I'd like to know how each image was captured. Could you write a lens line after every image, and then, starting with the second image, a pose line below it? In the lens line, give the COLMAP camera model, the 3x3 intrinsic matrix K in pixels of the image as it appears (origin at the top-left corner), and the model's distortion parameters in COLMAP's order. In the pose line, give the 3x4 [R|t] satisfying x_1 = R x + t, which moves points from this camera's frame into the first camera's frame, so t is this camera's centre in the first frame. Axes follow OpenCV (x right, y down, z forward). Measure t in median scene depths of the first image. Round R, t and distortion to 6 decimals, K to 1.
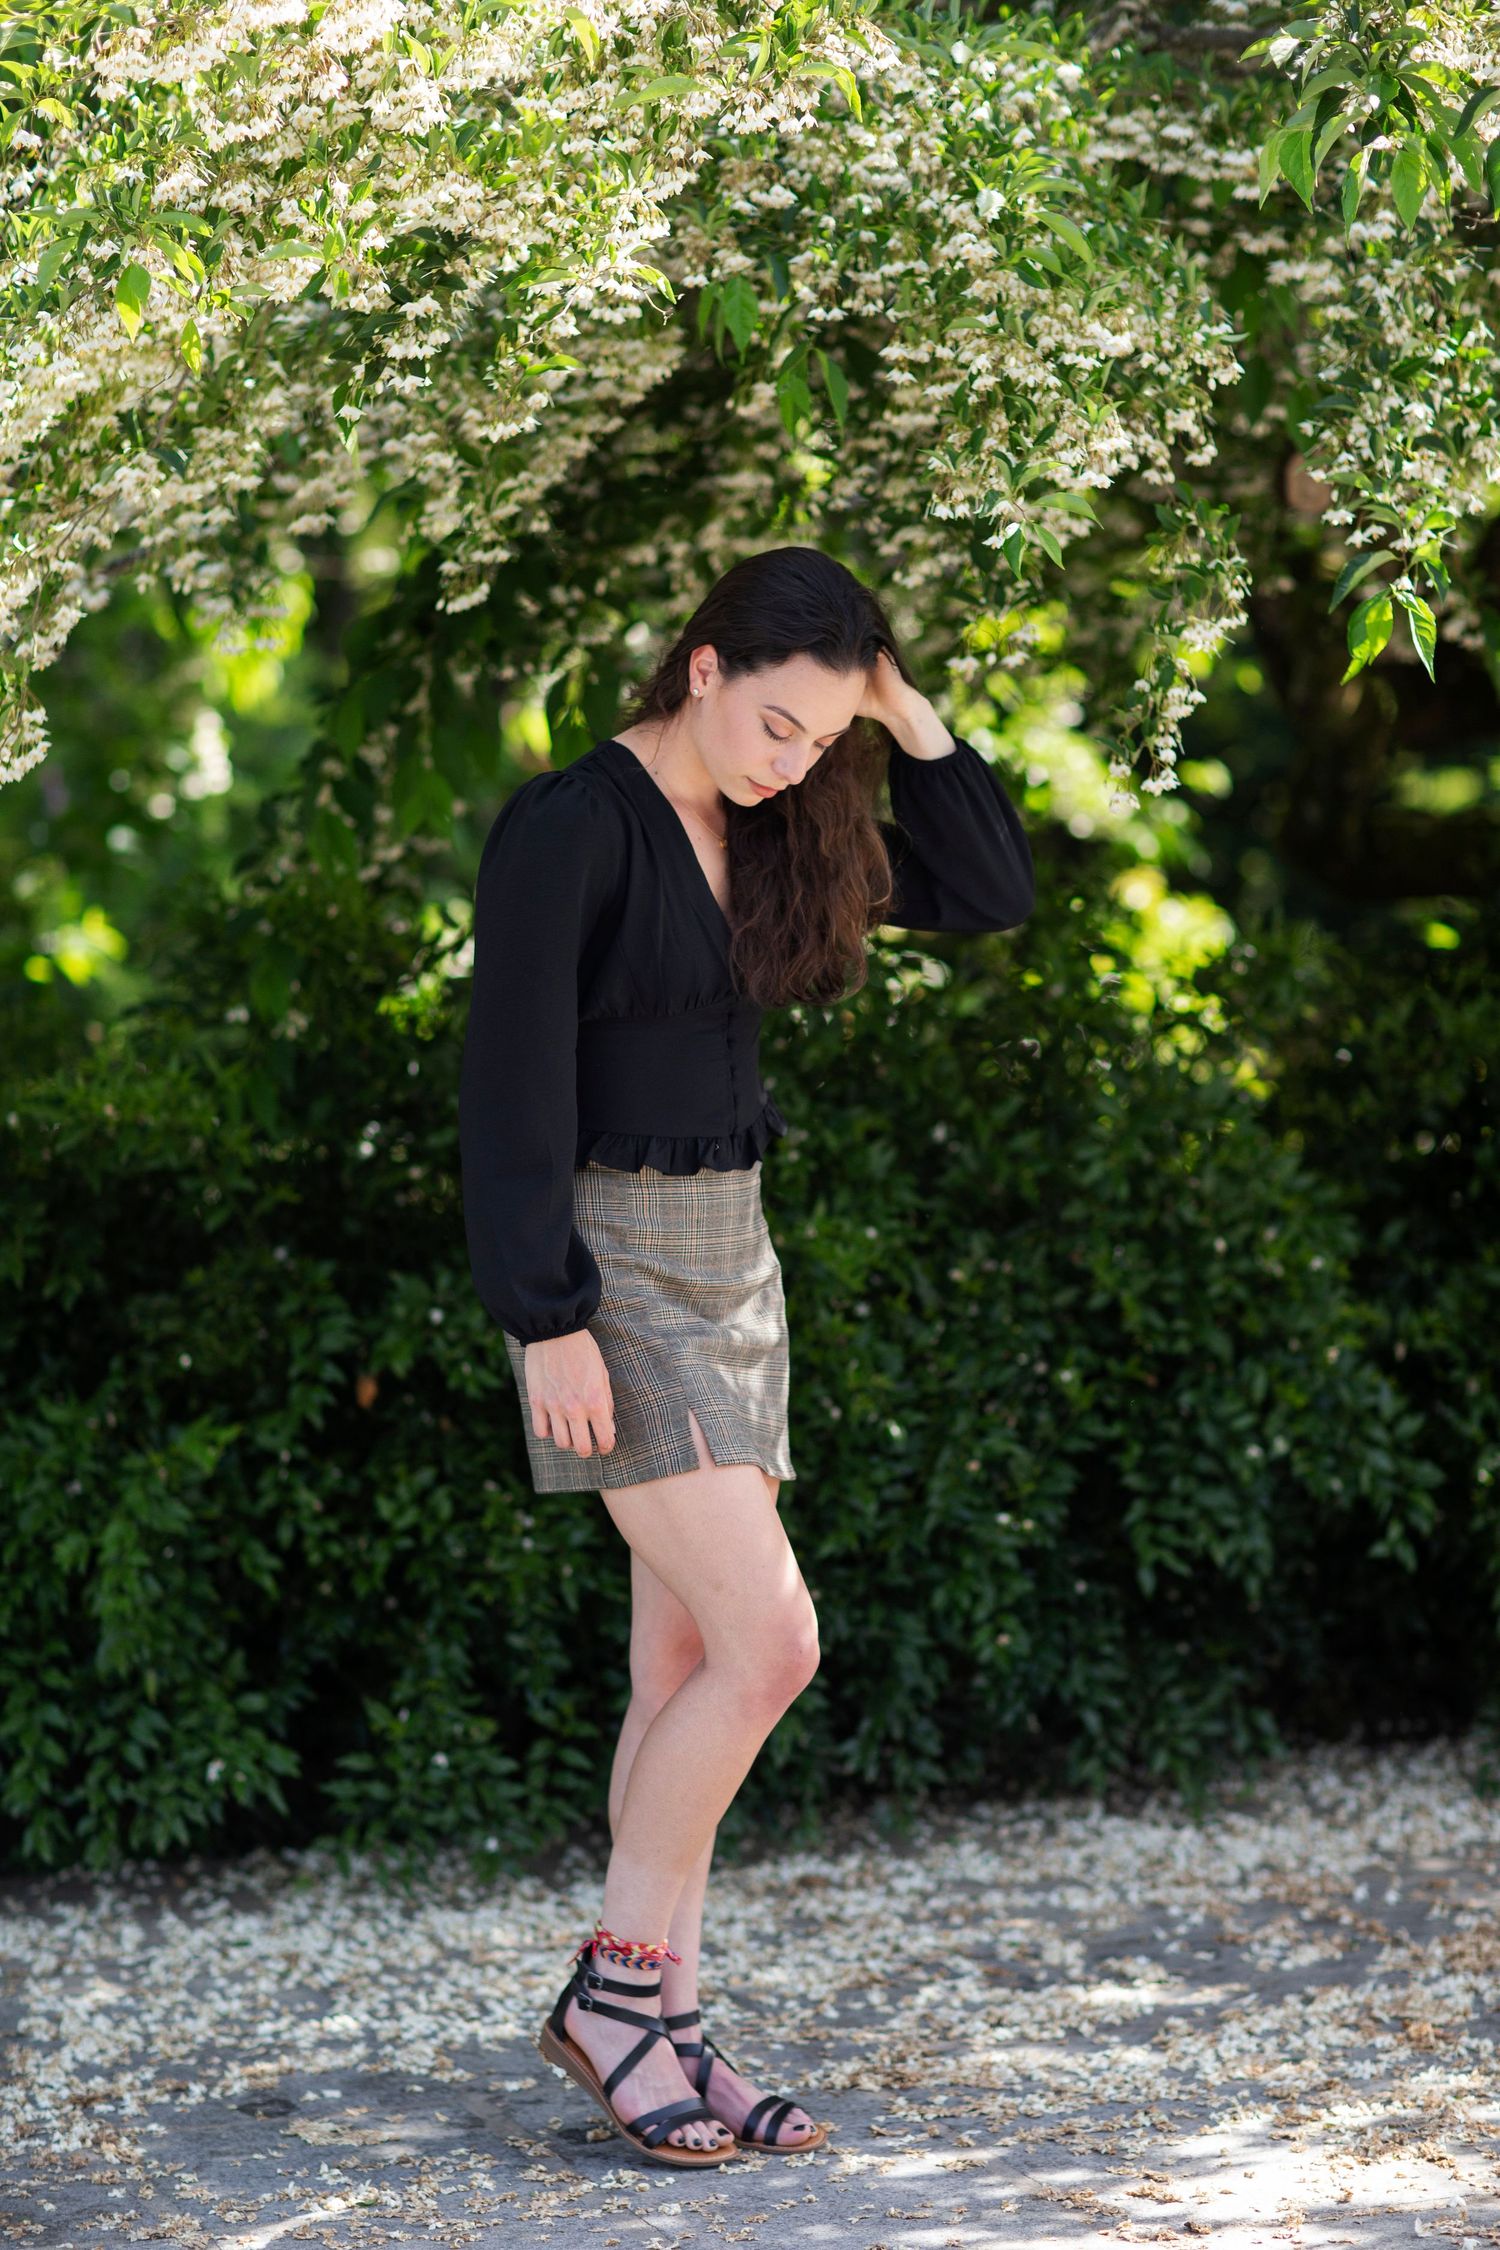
lens RADIAL K [[5540.5, 0, 748.3], [0, 5540.5, 1121.7], [0, 0, 1]] dist [0.208697, 0.000000]
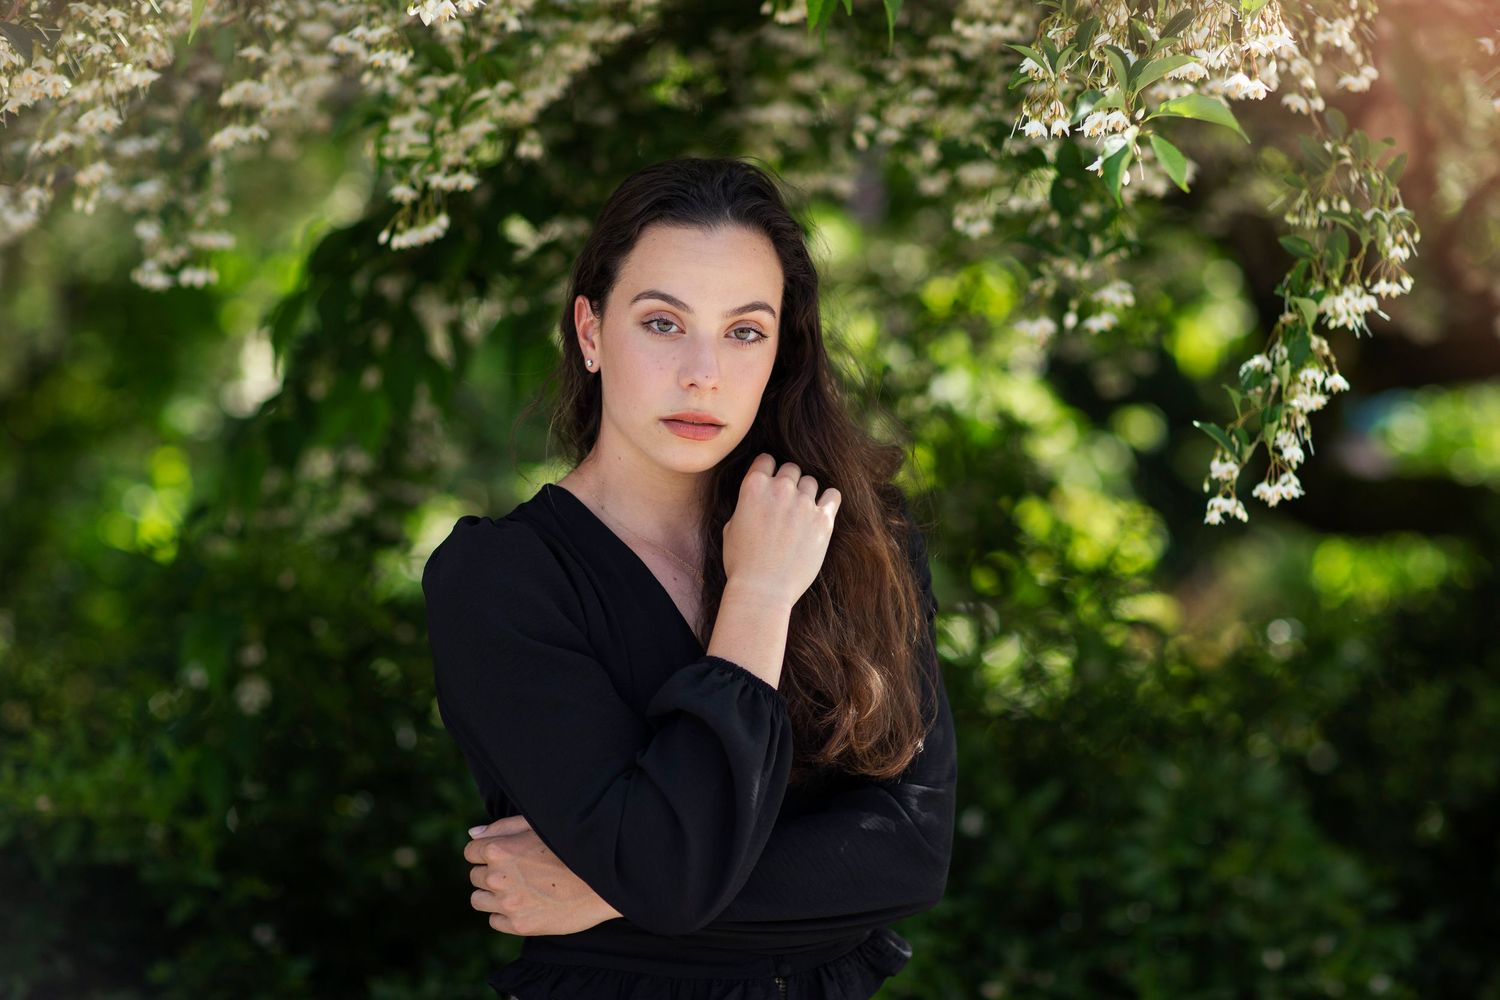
lens RADIAL K [[3693.7, 0, 750.2], [0, 3693.7, 499.9], [0, 0, 1]] dist [0.208697, 0.000000]
pose [[0.999323, 0.032517, -0.017232, 0.006983], [-0.033062, 0.998929, -0.032380, -0.039464], [0.016161, 0.032928, 0.999327, 0.462735]]
